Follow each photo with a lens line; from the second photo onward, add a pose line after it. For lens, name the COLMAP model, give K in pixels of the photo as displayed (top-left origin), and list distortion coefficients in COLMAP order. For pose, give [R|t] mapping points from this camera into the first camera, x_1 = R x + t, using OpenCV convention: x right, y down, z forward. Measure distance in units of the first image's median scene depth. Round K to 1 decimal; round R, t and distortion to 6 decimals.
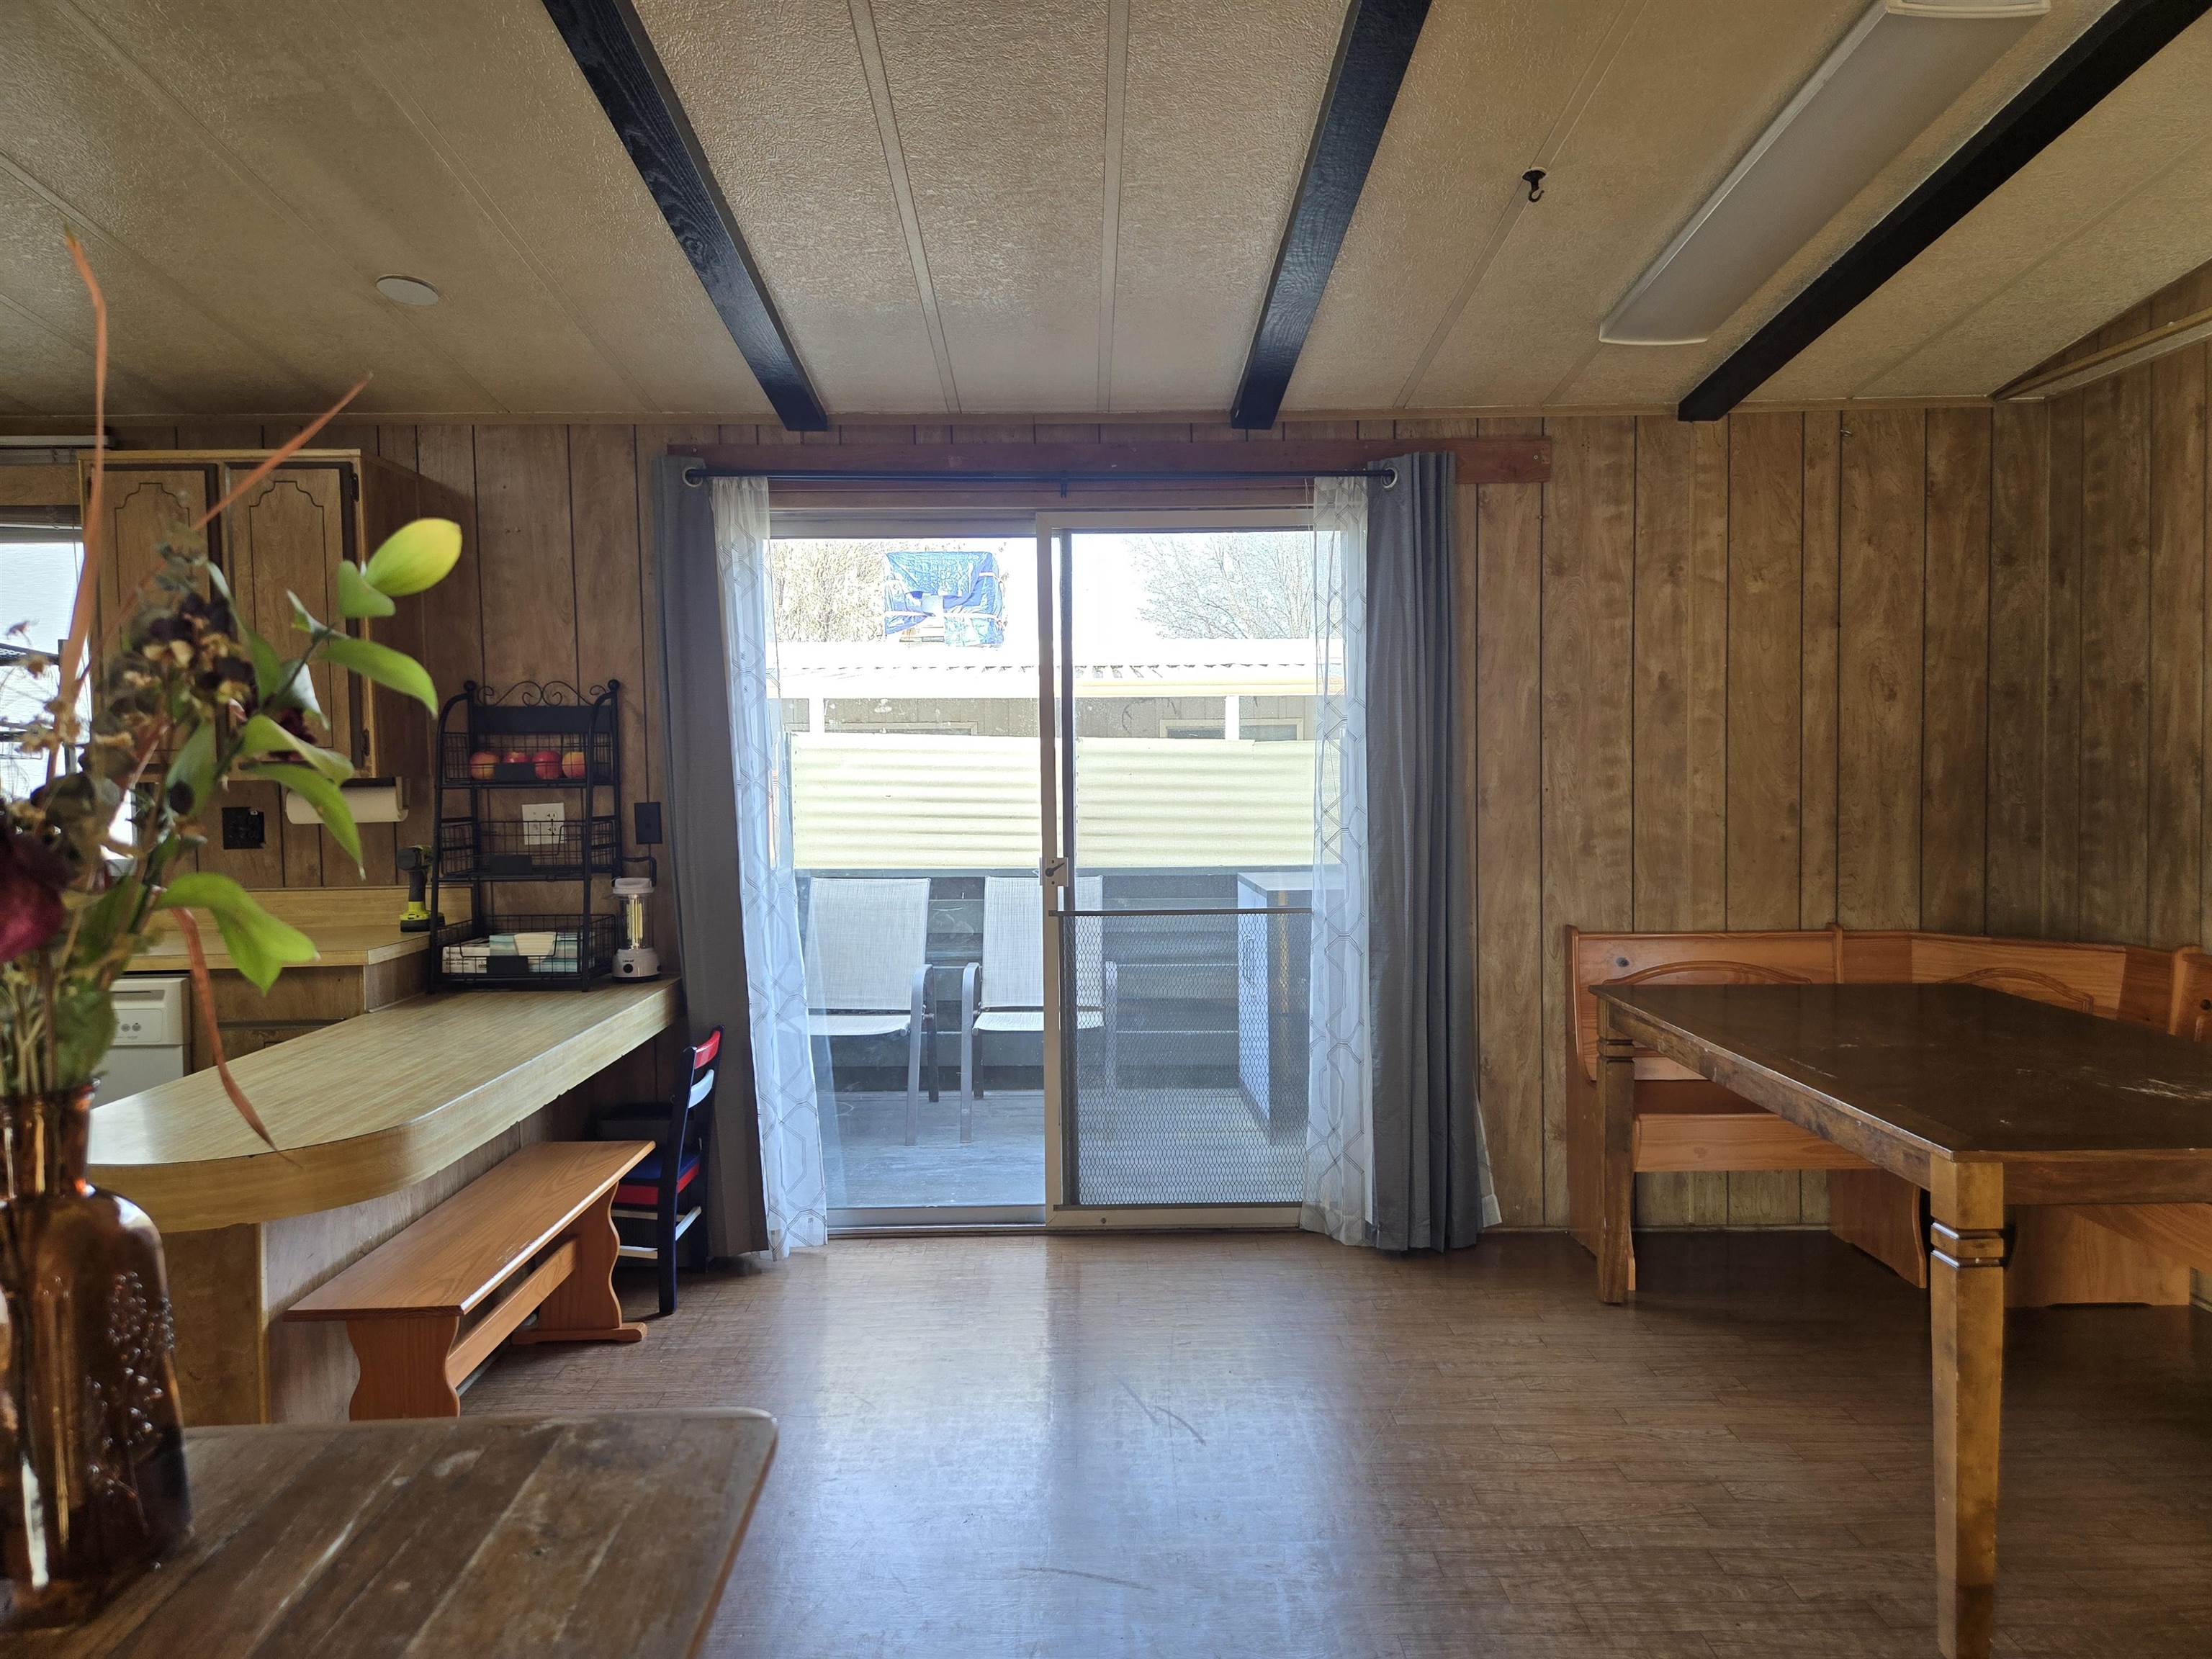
lens RADIAL K [[1475.2, 0, 1101.5], [0, 1475.2, 821.9], [0, 0, 1]] dist [0.083976, -0.079471]
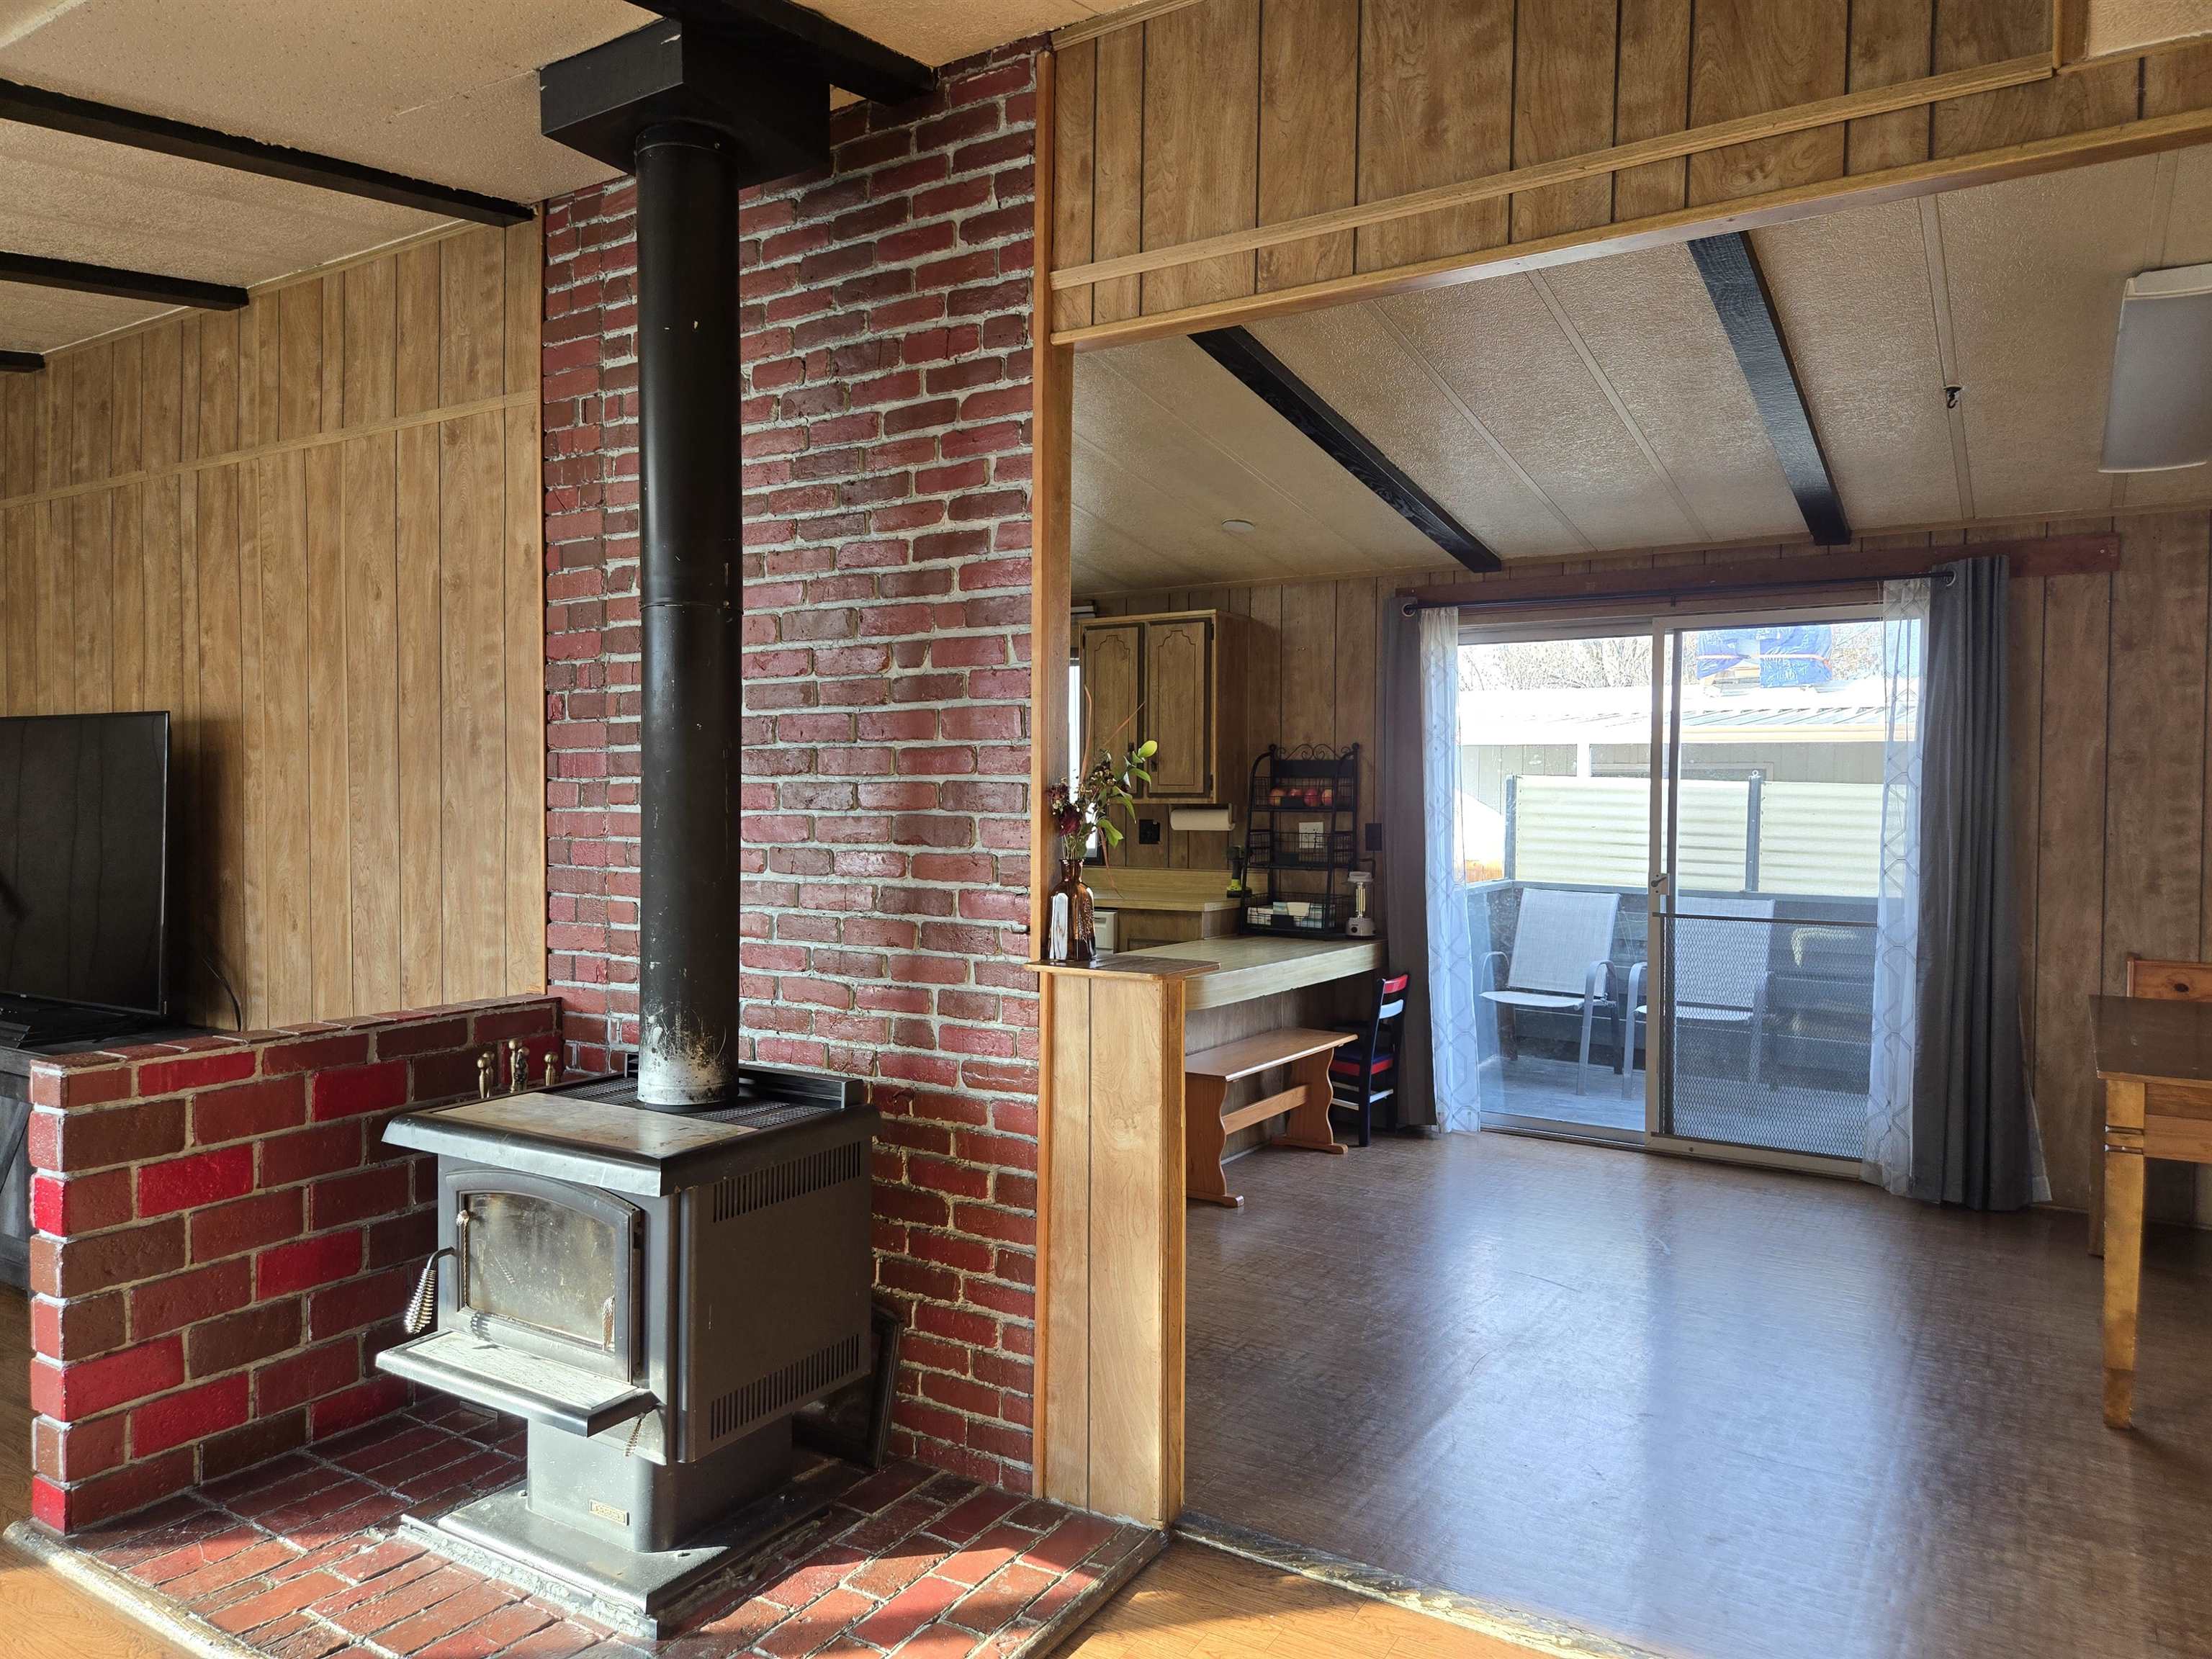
lens RADIAL K [[1475.2, 0, 1101.5], [0, 1475.2, 821.9], [0, 0, 1]] dist [0.083976, -0.079471]
pose [[0.841456, 0.027612, -0.539619, 0.278449], [-0.040079, 0.999132, -0.011372, 0.013965], [0.538836, 0.031196, 0.841833, -0.426013]]
